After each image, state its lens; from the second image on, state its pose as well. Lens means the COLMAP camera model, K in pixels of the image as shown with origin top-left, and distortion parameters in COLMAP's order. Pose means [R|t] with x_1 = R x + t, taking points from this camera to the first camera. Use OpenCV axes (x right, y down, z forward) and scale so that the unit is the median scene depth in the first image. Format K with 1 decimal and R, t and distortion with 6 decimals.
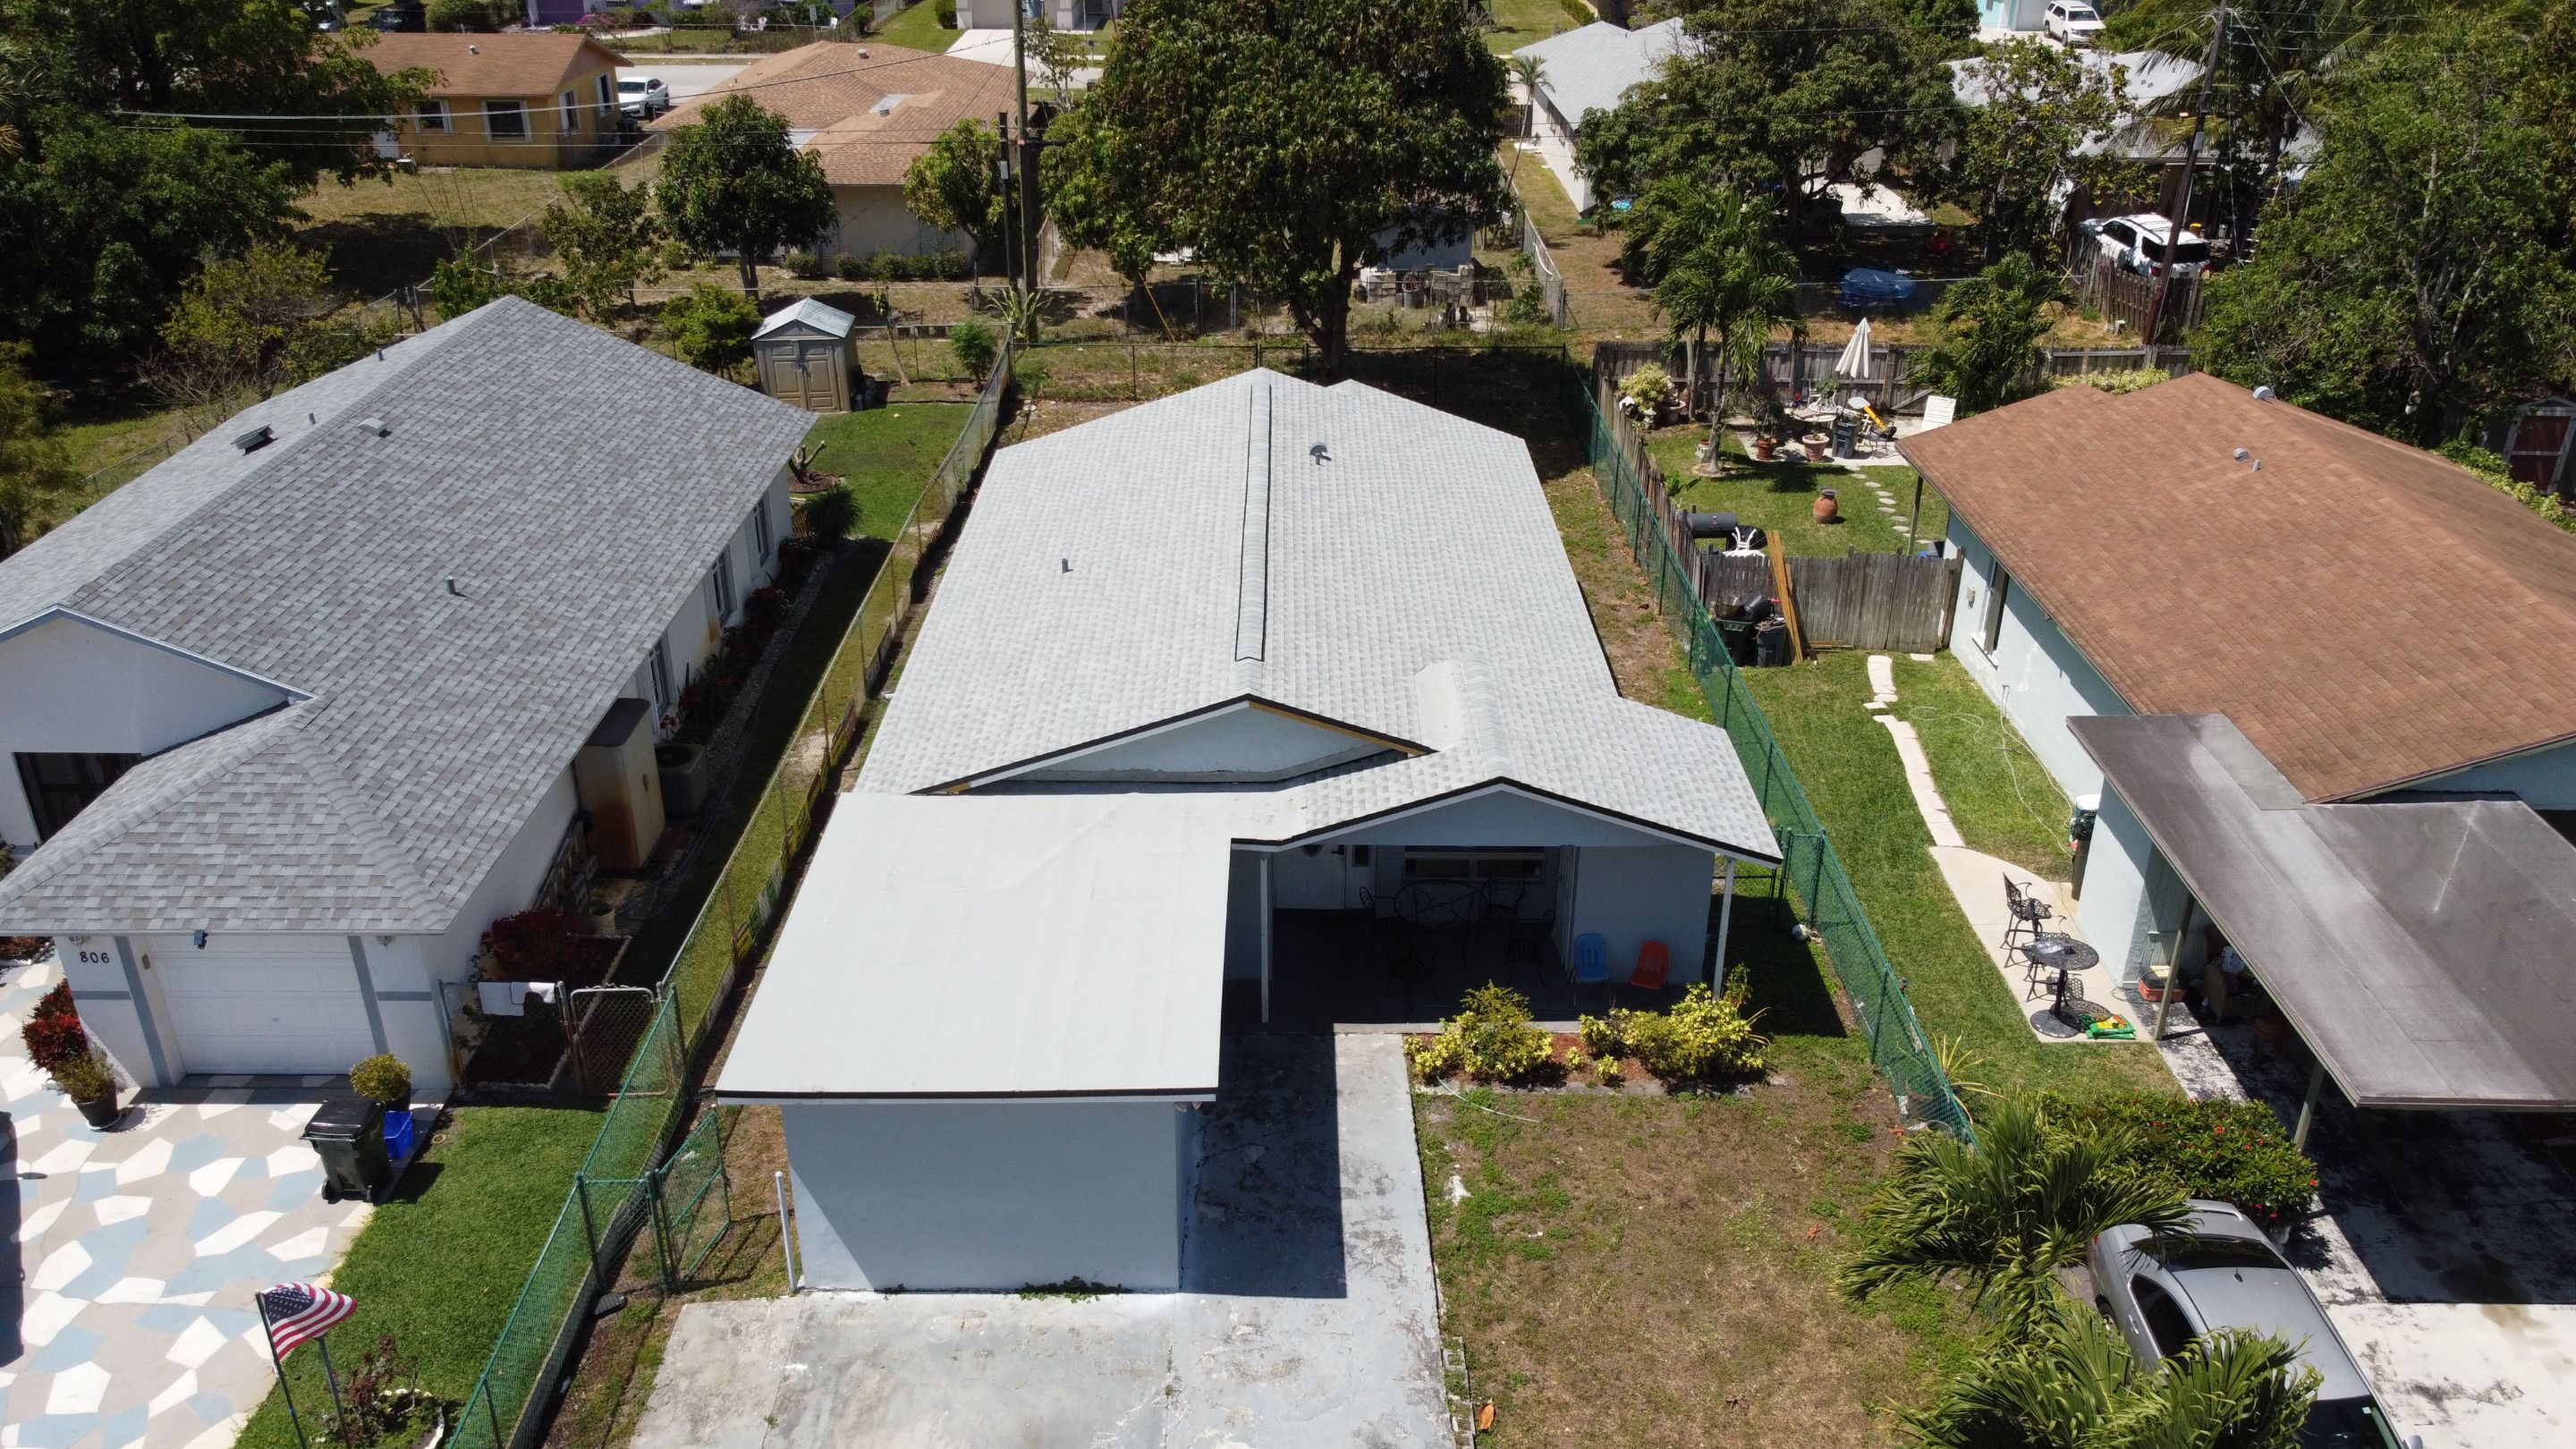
lens RADIAL K [[1937.6, 0, 1290.6], [0, 1937.6, 715.8], [0, 0, 1]] dist [0.026806, -0.041288]
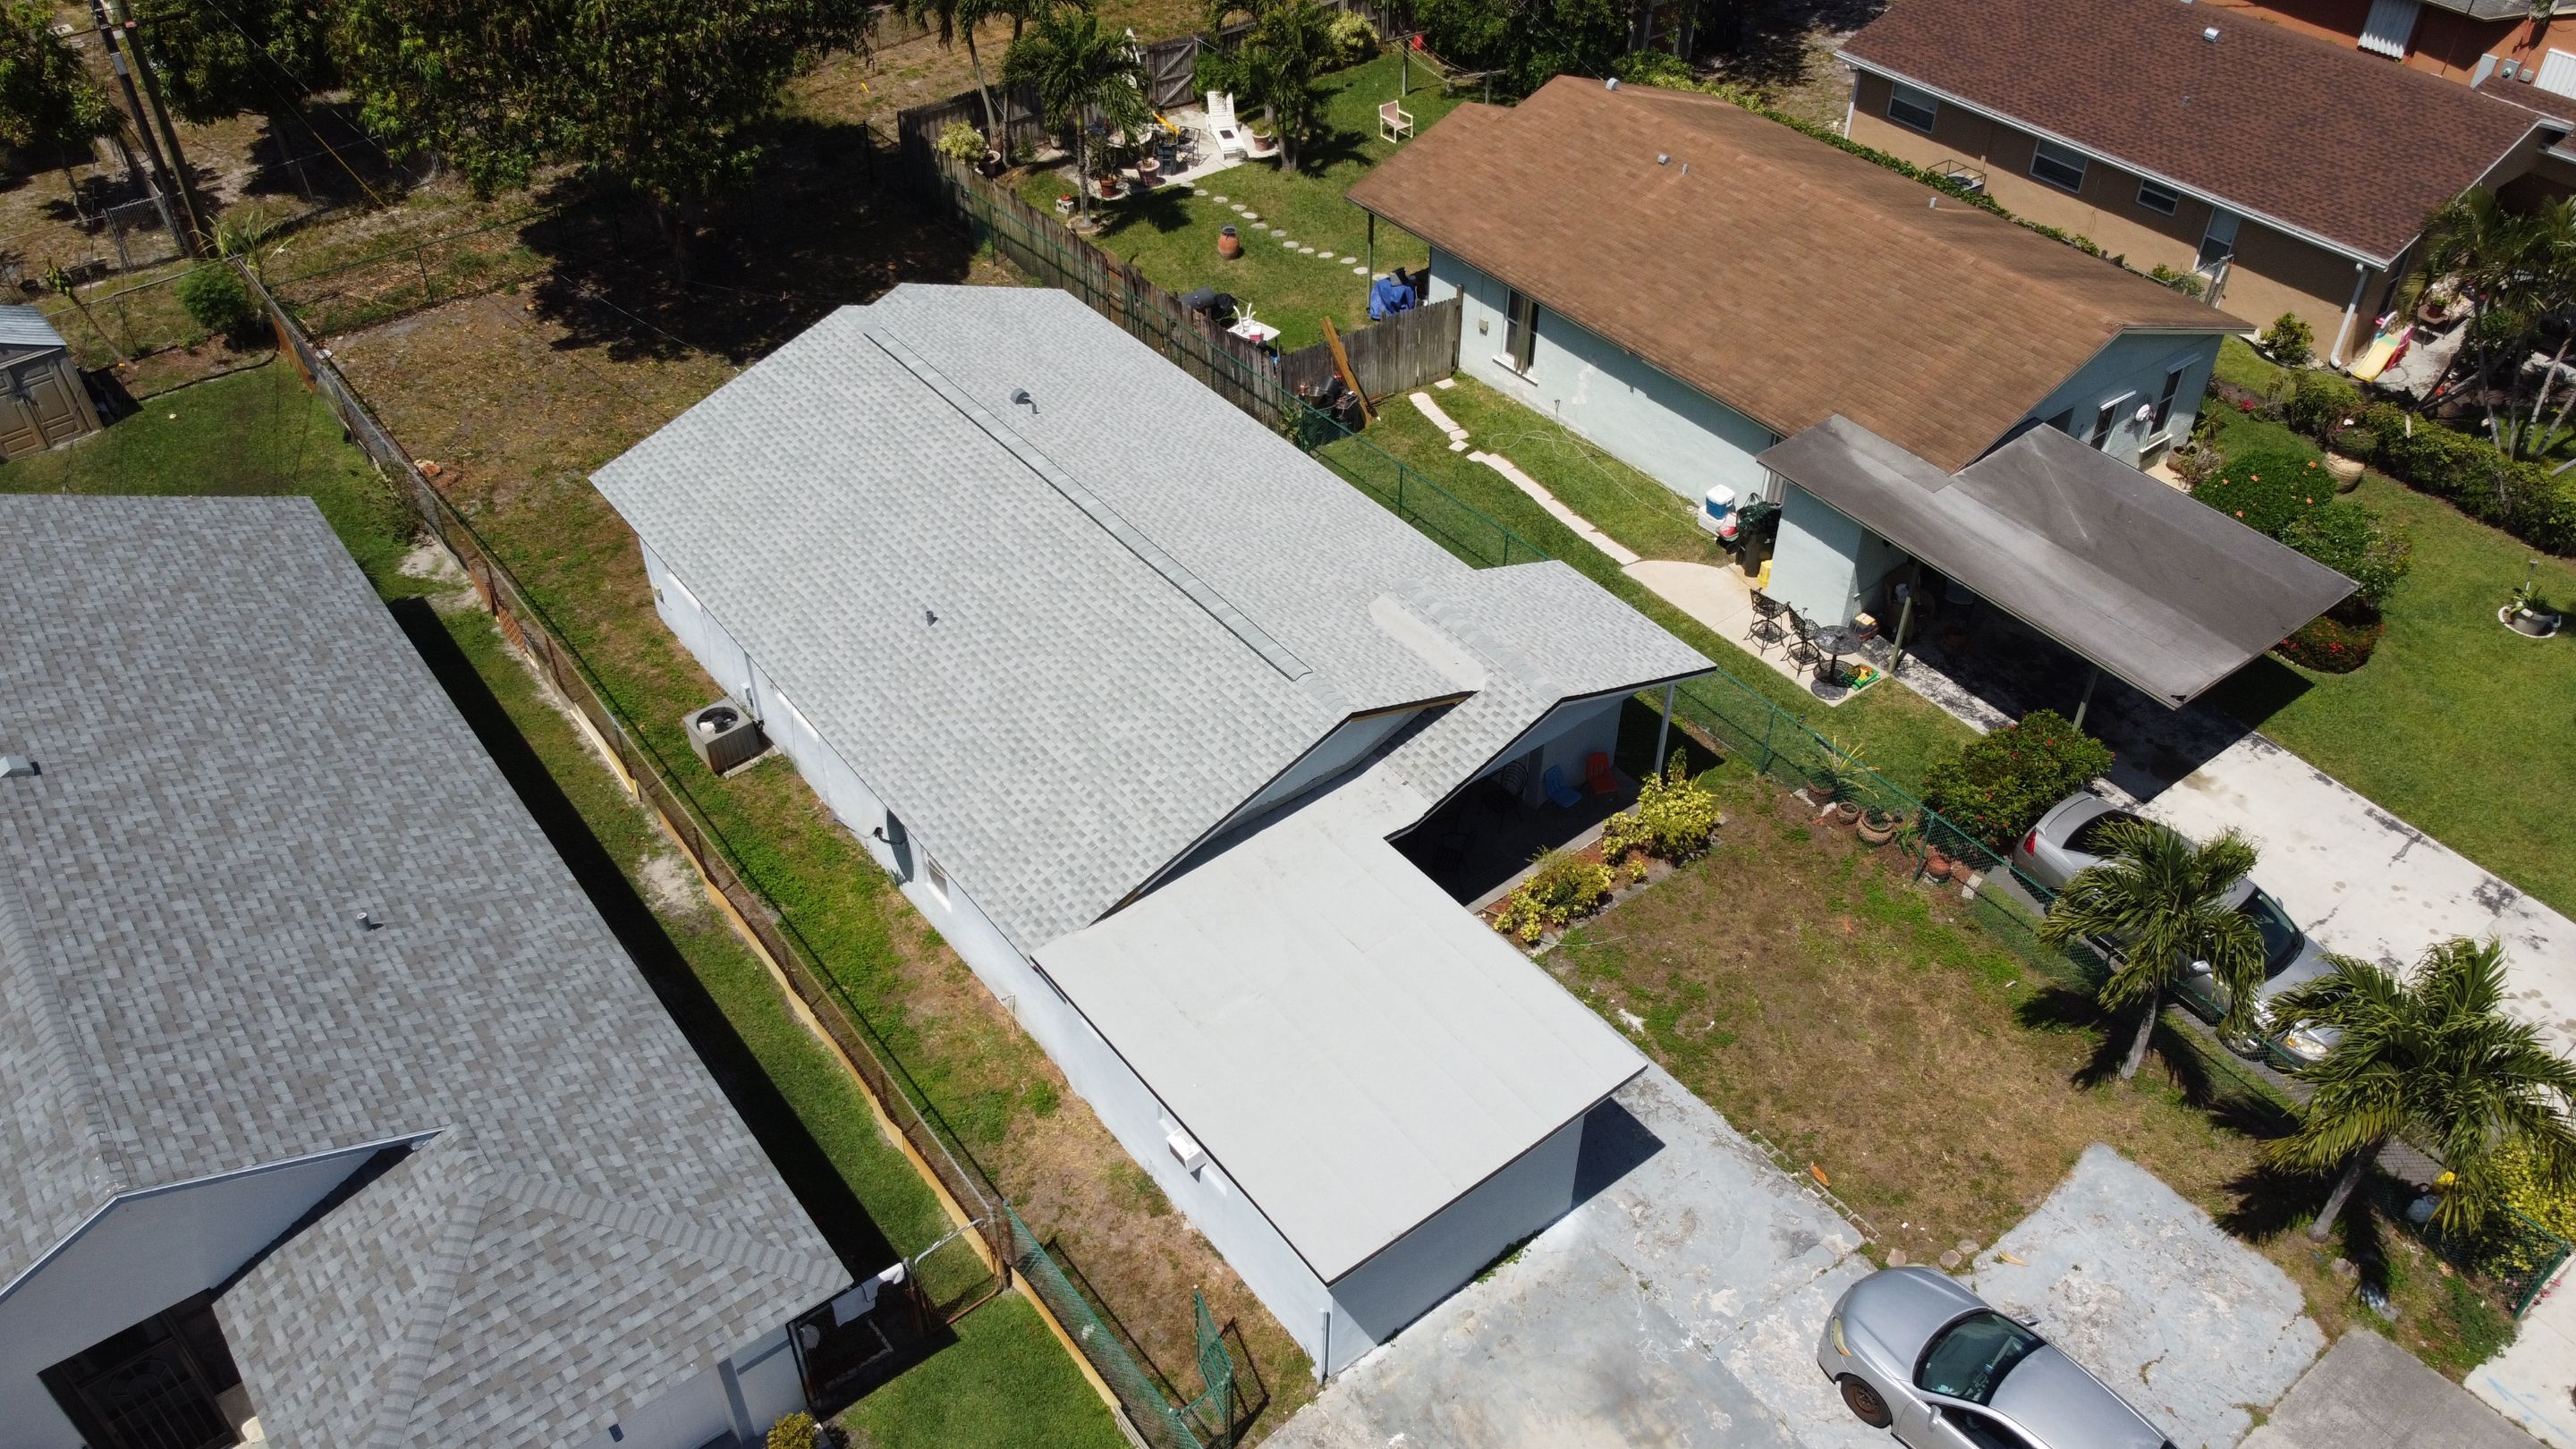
lens RADIAL K [[1937.6, 0, 1290.6], [0, 1937.6, 715.8], [0, 0, 1]] dist [0.026806, -0.041288]
pose [[0.790208, -0.393423, 0.469883, -0.551297], [0.267888, 0.911347, 0.312541, -0.352470], [-0.551187, -0.121096, 0.825548, 0.109866]]
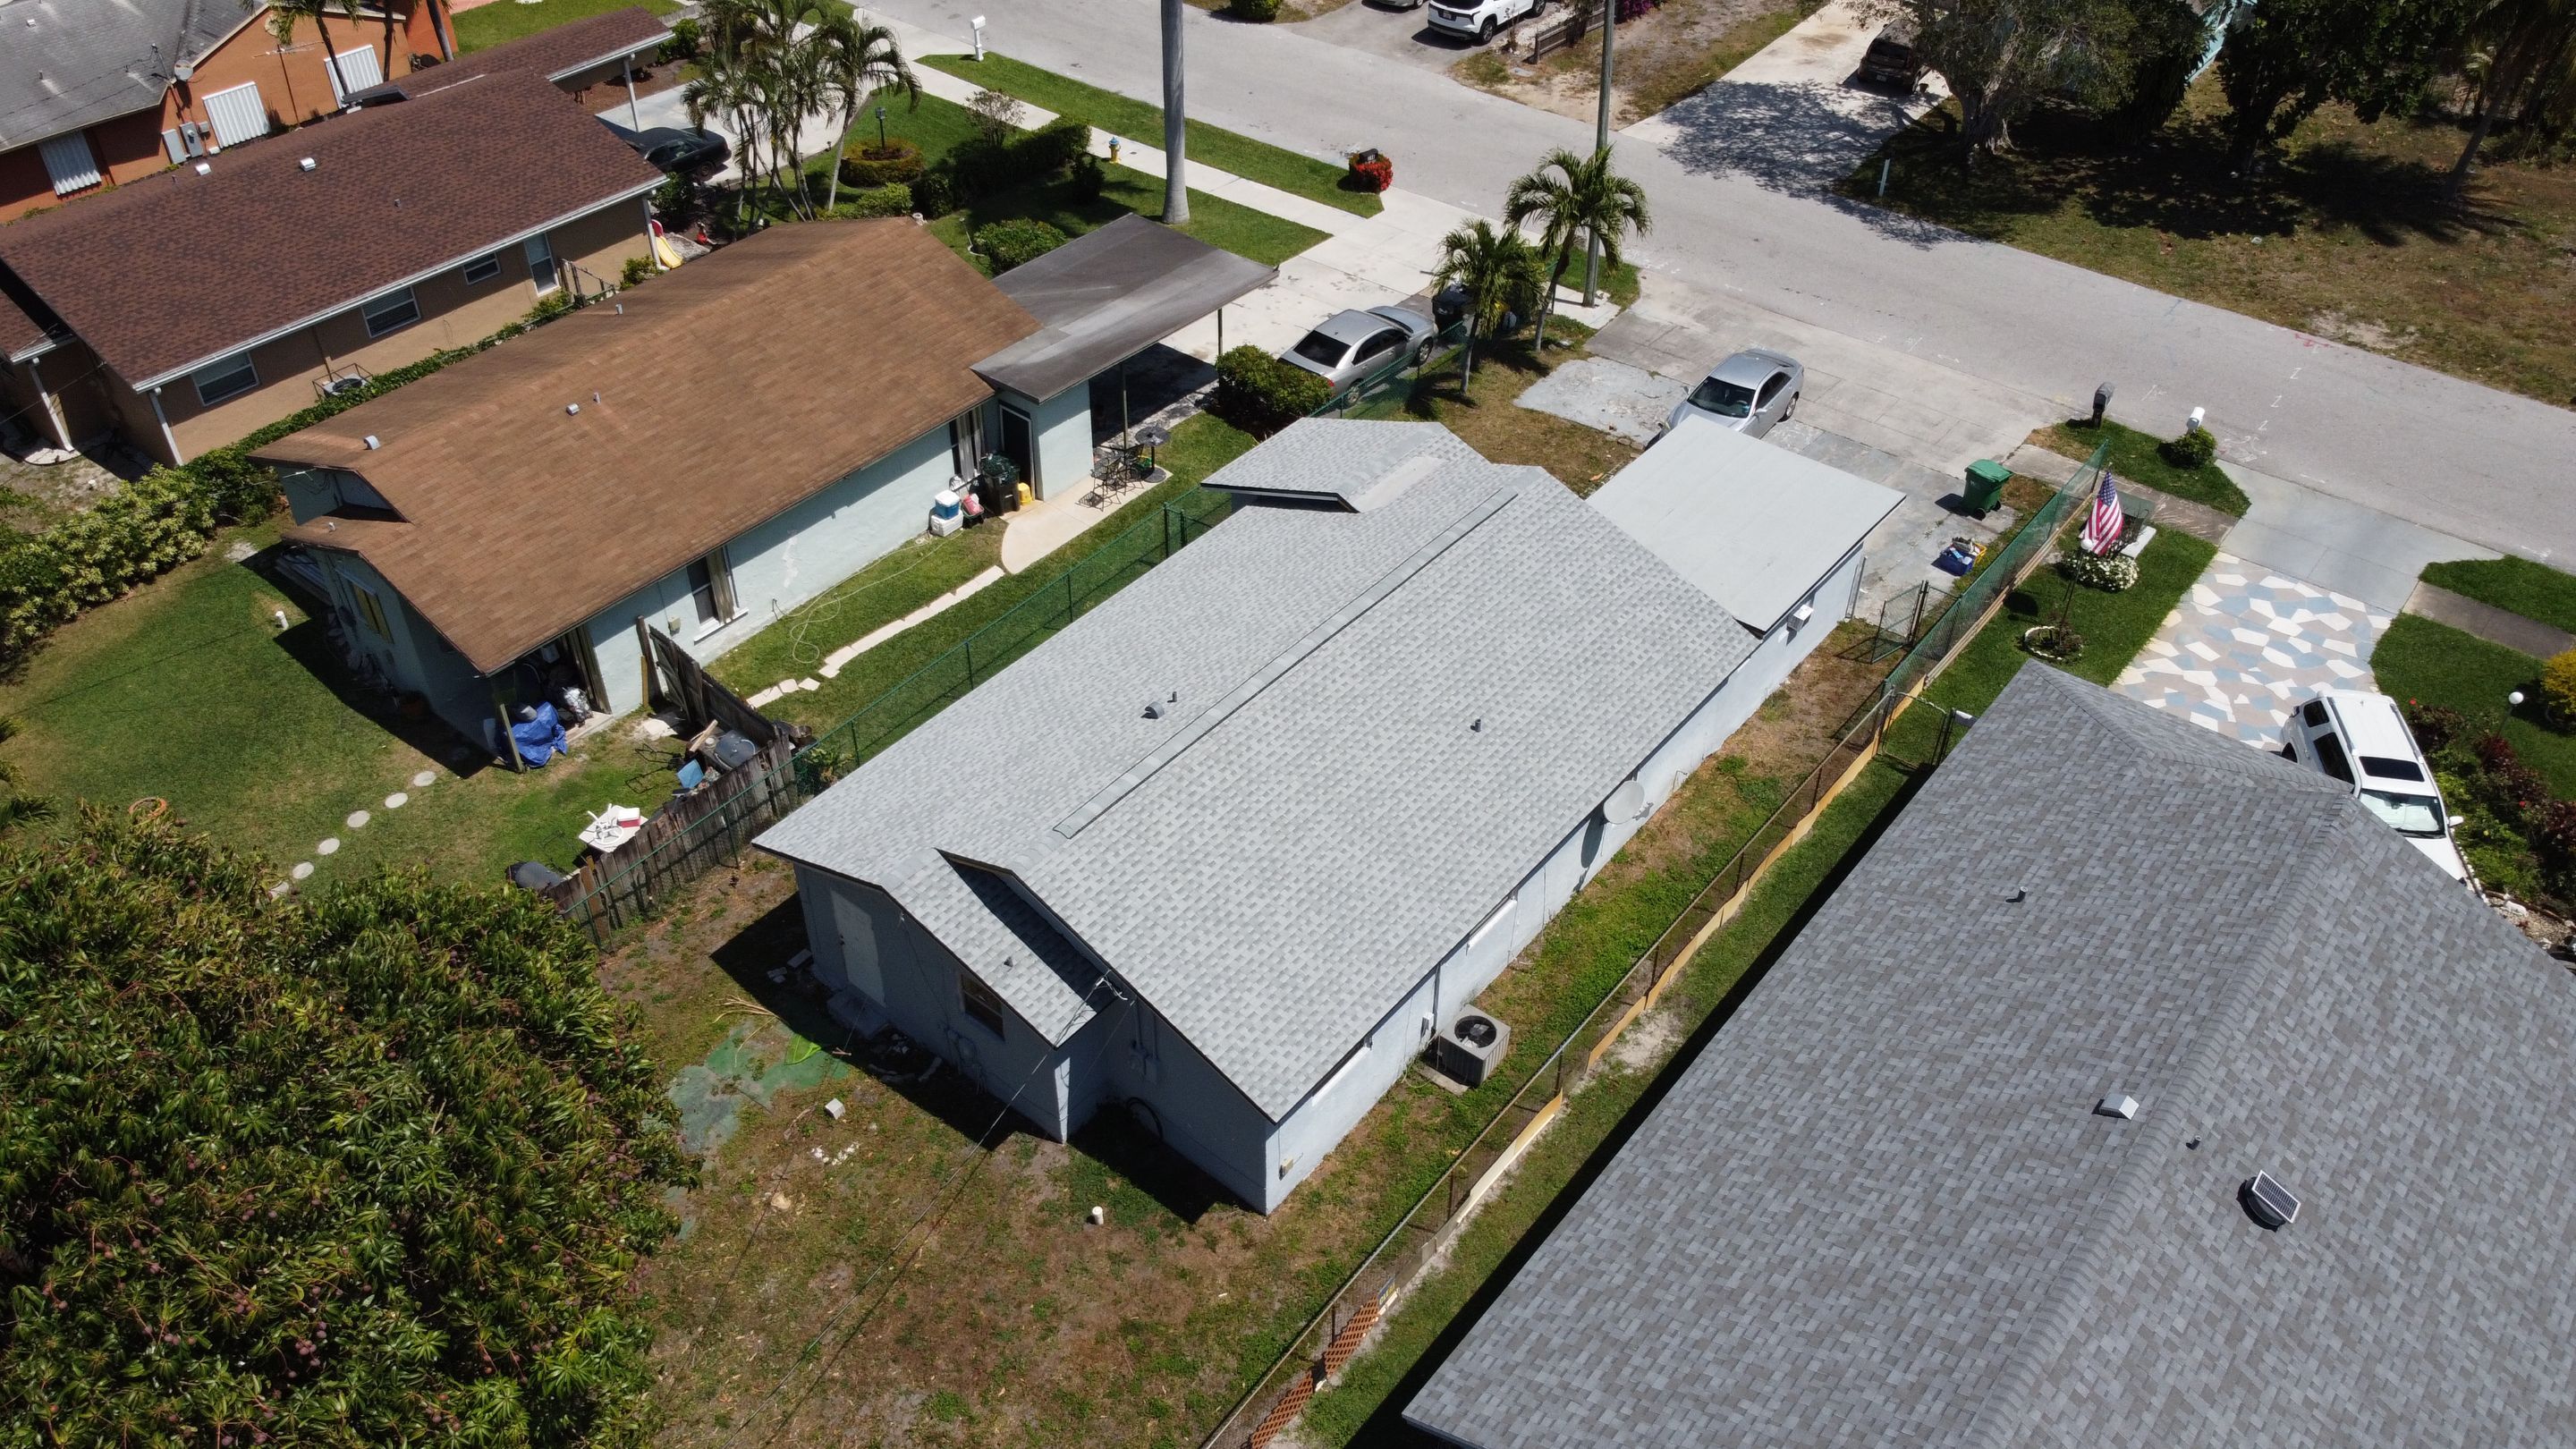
lens RADIAL K [[1932.0, 0, 1279.6], [0, 1932.0, 715.1], [0, 0, 1]] dist [0.005368, 0.003336]
pose [[-0.779874, -0.400016, 0.481439, -0.673516], [0.270854, 0.477748, 0.835700, -1.246270], [-0.564300, 0.782141, -0.264237, 1.647385]]
